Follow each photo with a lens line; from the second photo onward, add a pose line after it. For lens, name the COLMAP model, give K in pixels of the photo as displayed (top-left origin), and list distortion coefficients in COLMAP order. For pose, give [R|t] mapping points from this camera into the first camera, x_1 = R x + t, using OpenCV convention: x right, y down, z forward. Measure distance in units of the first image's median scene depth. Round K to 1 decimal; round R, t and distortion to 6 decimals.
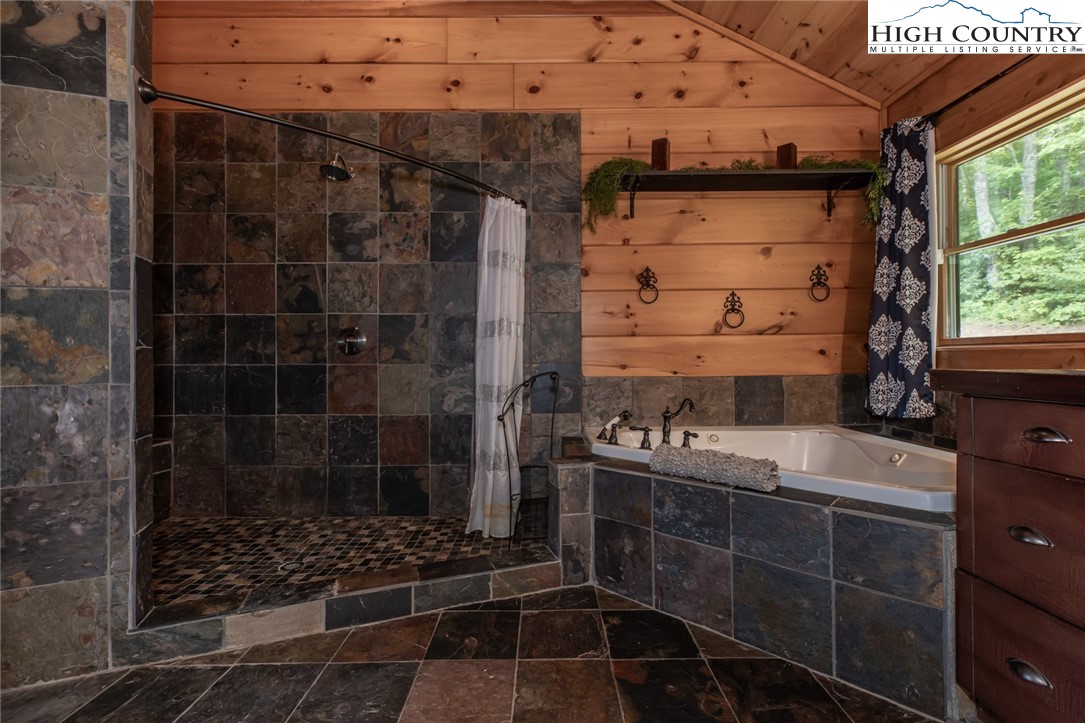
lens RADIAL K [[480.4, 0, 543.7], [0, 480.4, 358.0], [0, 0, 1]] dist [0.003446, -0.002372]
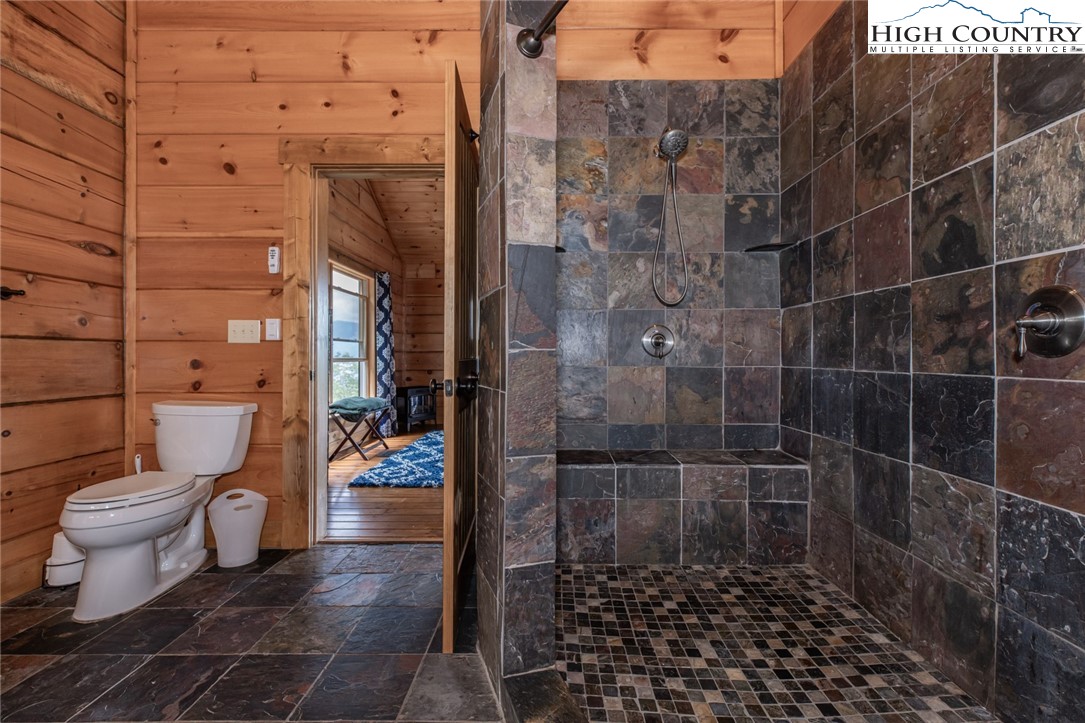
lens RADIAL K [[480.4, 0, 546.7], [0, 480.4, 354.7], [0, 0, 1]] dist [0.003446, -0.002372]
pose [[-0.007977, 0.001375, -0.999967, 0.004402], [-0.000540, 0.999999, 0.001379, -0.008055], [0.999968, 0.000551, -0.007977, 0.582948]]
